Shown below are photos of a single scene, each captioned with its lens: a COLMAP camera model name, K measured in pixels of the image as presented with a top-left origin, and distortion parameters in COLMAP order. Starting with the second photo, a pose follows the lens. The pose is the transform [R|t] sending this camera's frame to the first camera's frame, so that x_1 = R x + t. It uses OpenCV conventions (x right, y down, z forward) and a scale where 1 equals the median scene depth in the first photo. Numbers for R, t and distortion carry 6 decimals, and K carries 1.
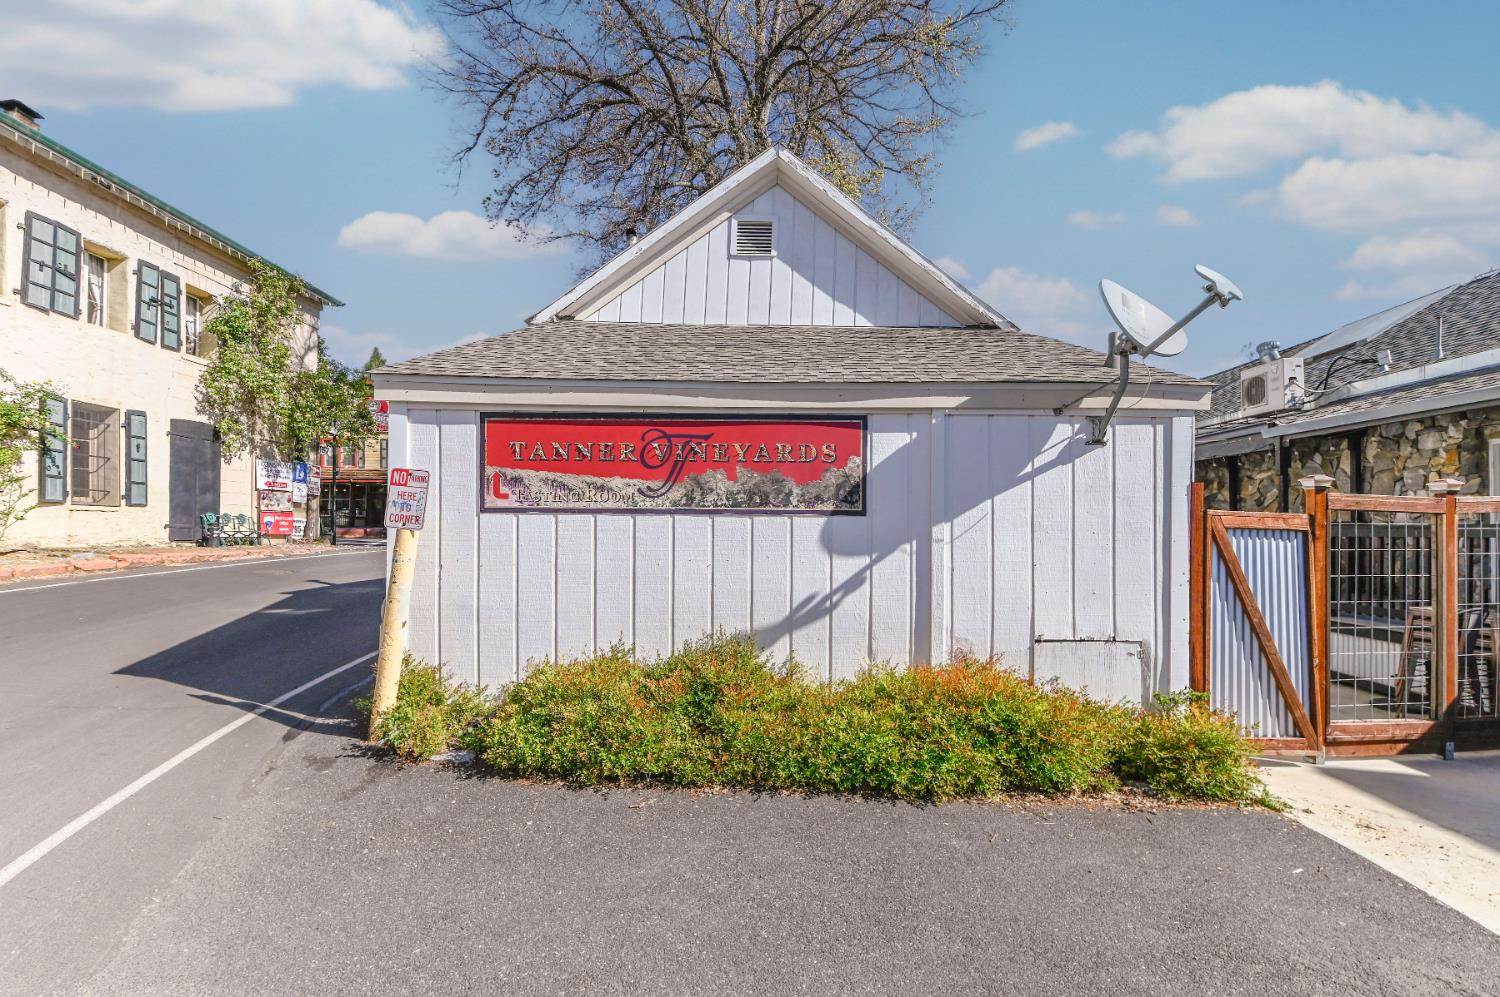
lens RADIAL K [[653.5, 0, 746.2], [0, 653.5, 531.7], [0, 0, 1]] dist [0.002559, 0.000156]
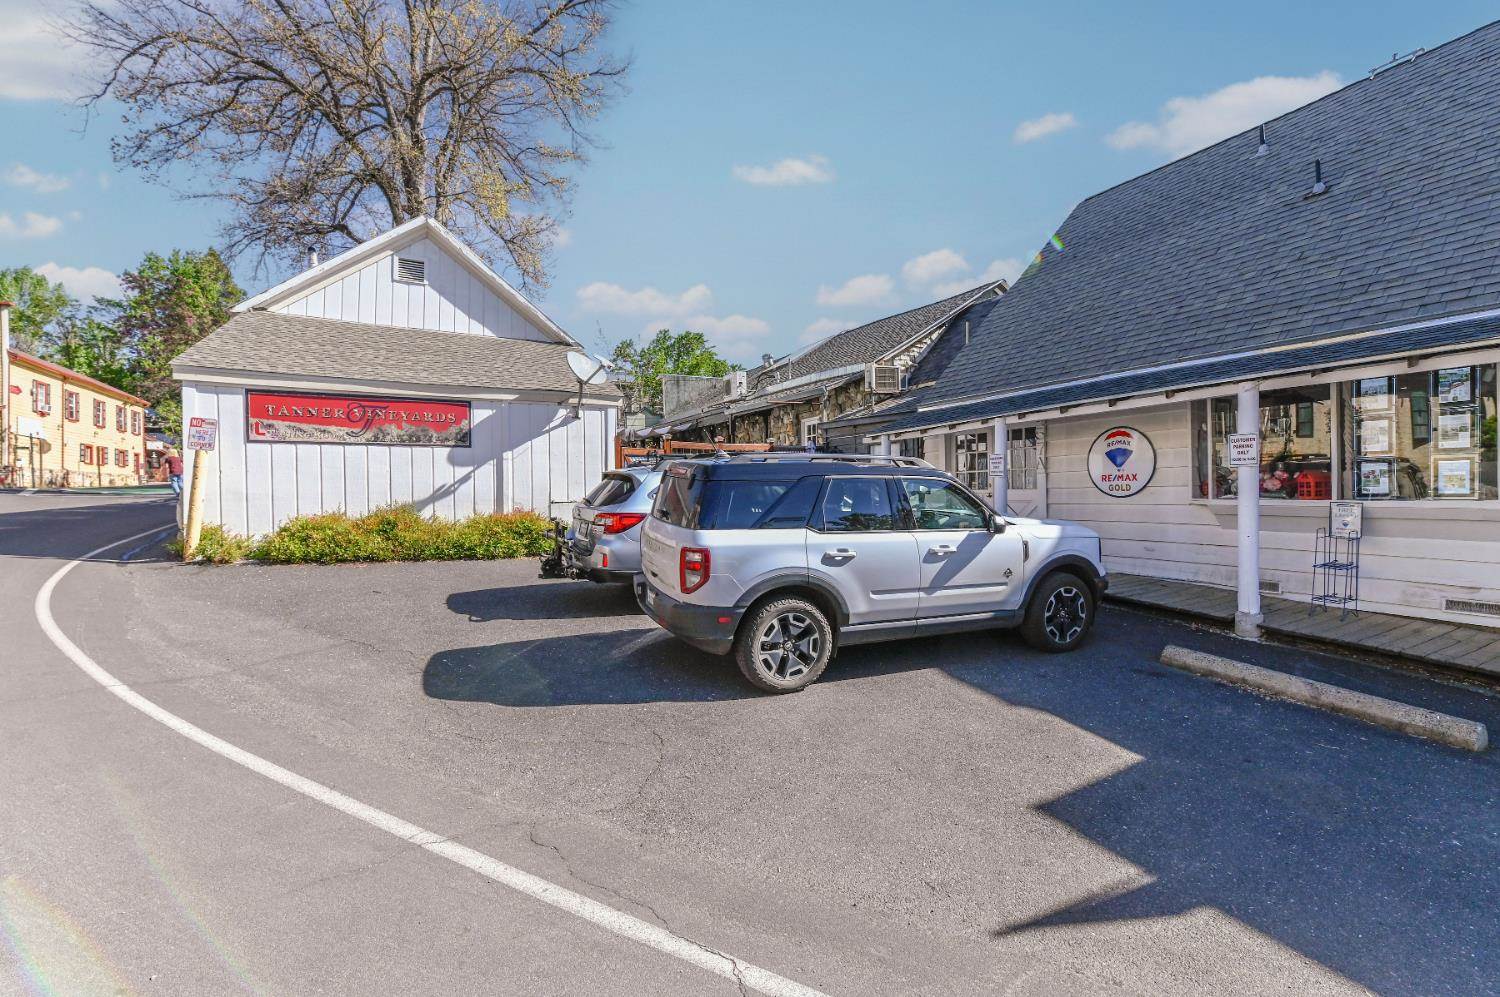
lens RADIAL K [[648.0, 0, 750.0], [0, 648.0, 498.5], [0, 0, 1]] dist [0.001830, -0.000364]
pose [[0.888201, -0.020358, 0.459004, 0.009645], [0.010823, 0.999668, 0.023395, 0.061566], [-0.459328, -0.015812, 0.888126, -0.787756]]
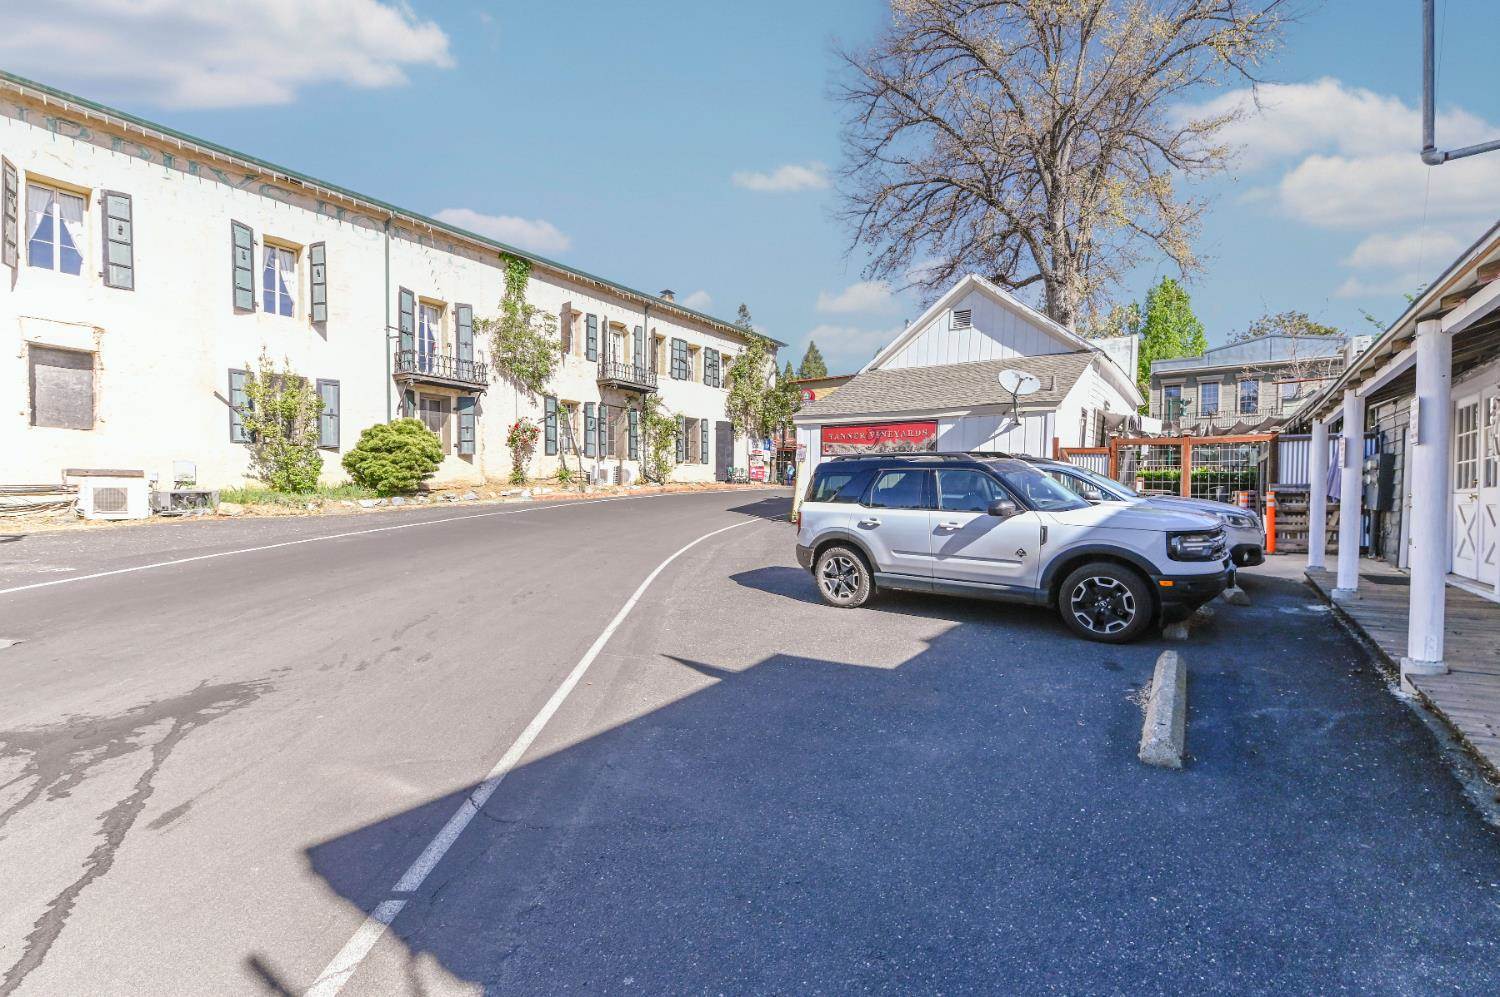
lens RADIAL K [[648.0, 0, 750.0], [0, 648.0, 498.5], [0, 0, 1]] dist [0.001830, -0.000364]
pose [[0.817153, 0.007378, -0.576373, 0.693016], [-0.001025, 0.999935, 0.011347, 0.084987], [0.576419, -0.008682, 0.817108, -1.093230]]
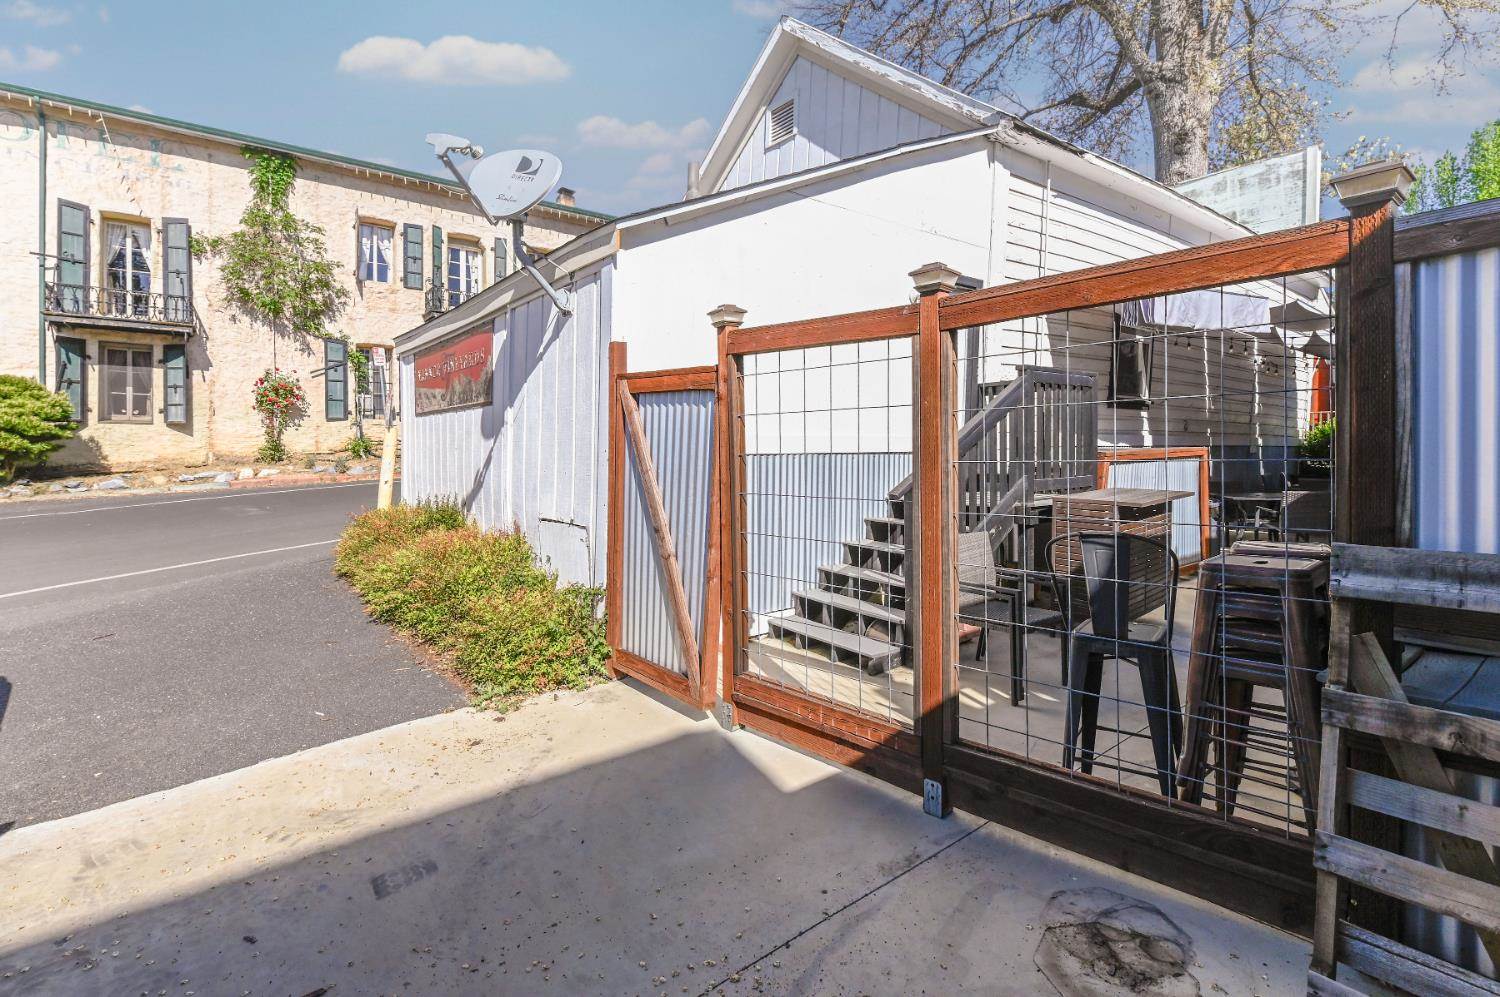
lens RADIAL K [[701.8, 0, 718.7], [0, 701.8, 455.3], [0, 0, 1]] dist [-0.001503, -0.001027]
pose [[0.604661, -0.000856, -0.796482, 0.859291], [0.007982, 0.999956, 0.004985, 0.038671], [0.796443, -0.009372, 0.604641, 0.327865]]
